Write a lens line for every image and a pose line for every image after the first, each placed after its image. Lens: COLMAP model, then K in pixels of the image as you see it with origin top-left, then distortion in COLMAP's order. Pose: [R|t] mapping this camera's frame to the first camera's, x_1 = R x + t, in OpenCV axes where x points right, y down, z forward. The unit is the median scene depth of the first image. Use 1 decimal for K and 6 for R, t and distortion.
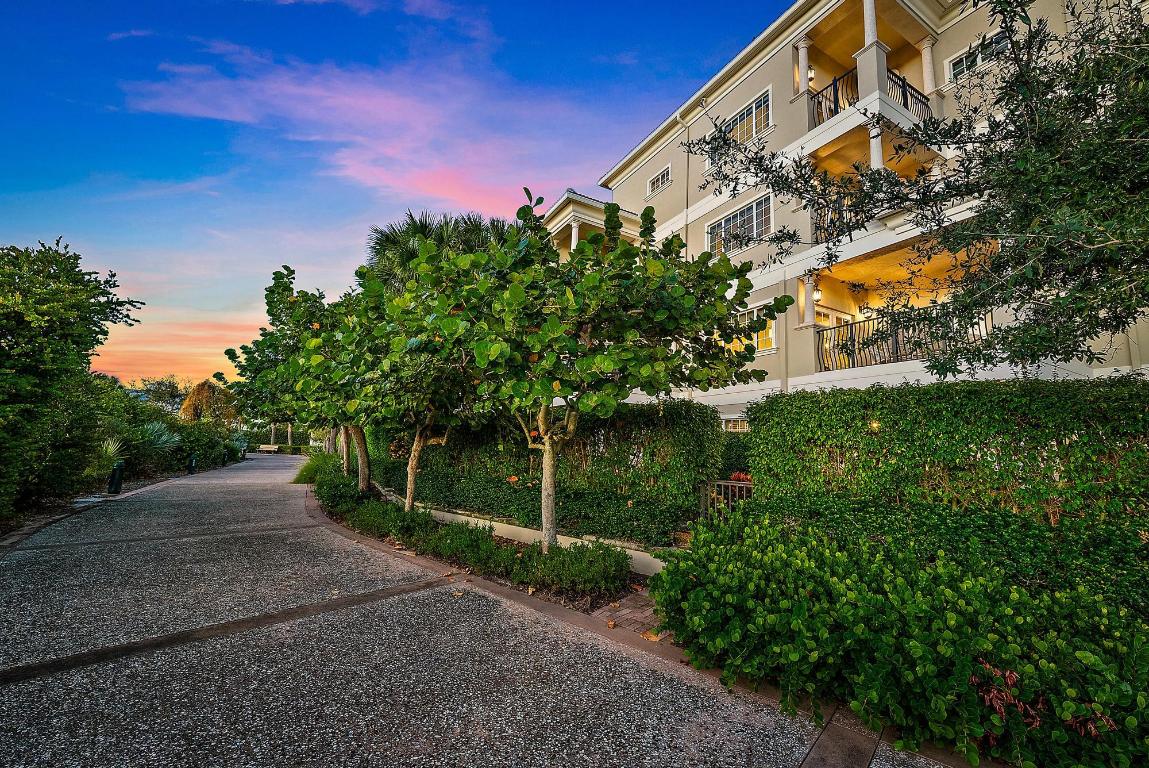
lens RADIAL K [[462.5, 0, 577.9], [0, 462.5, 378.7], [0, 0, 1]] dist [0.000251, -0.000085]
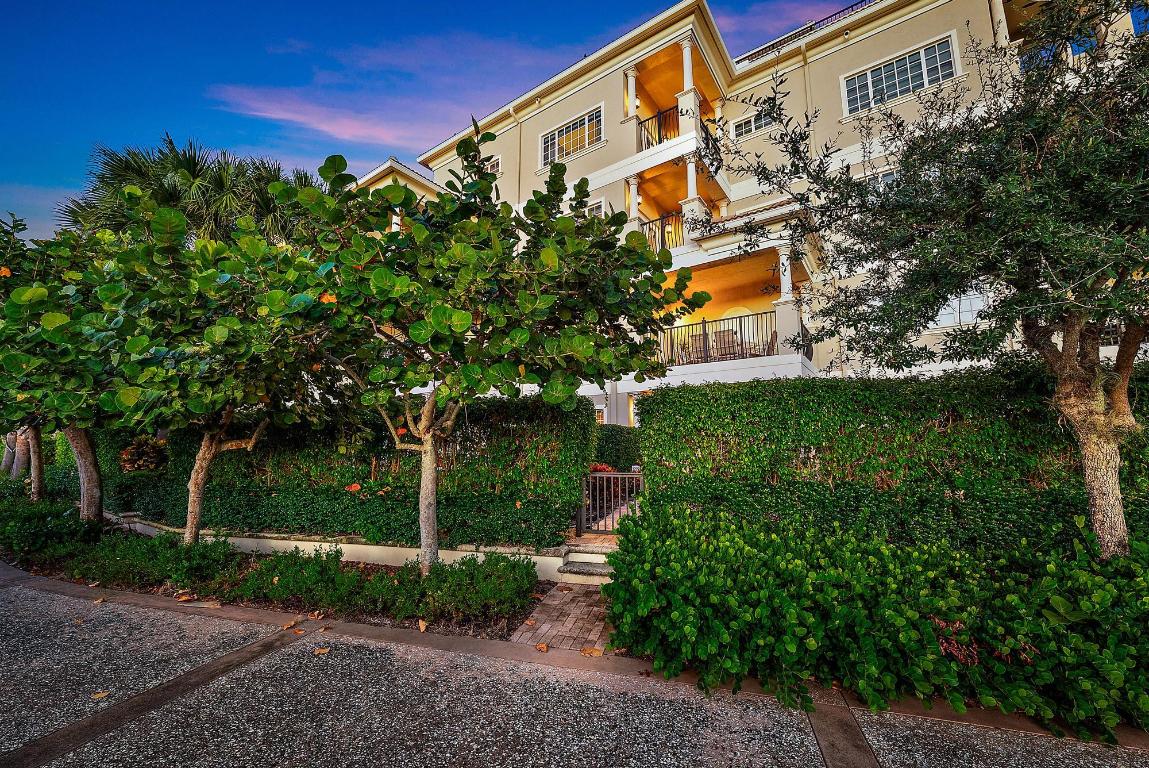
lens RADIAL K [[449.0, 0, 574.0], [0, 449.0, 379.6], [0, 0, 1]] dist [-0.000579, 0.000092]
pose [[0.903543, 0.019967, 0.428031, -0.181745], [-0.025486, 0.999649, 0.007167, 0.013826], [-0.427738, -0.017384, 0.903735, 0.160898]]
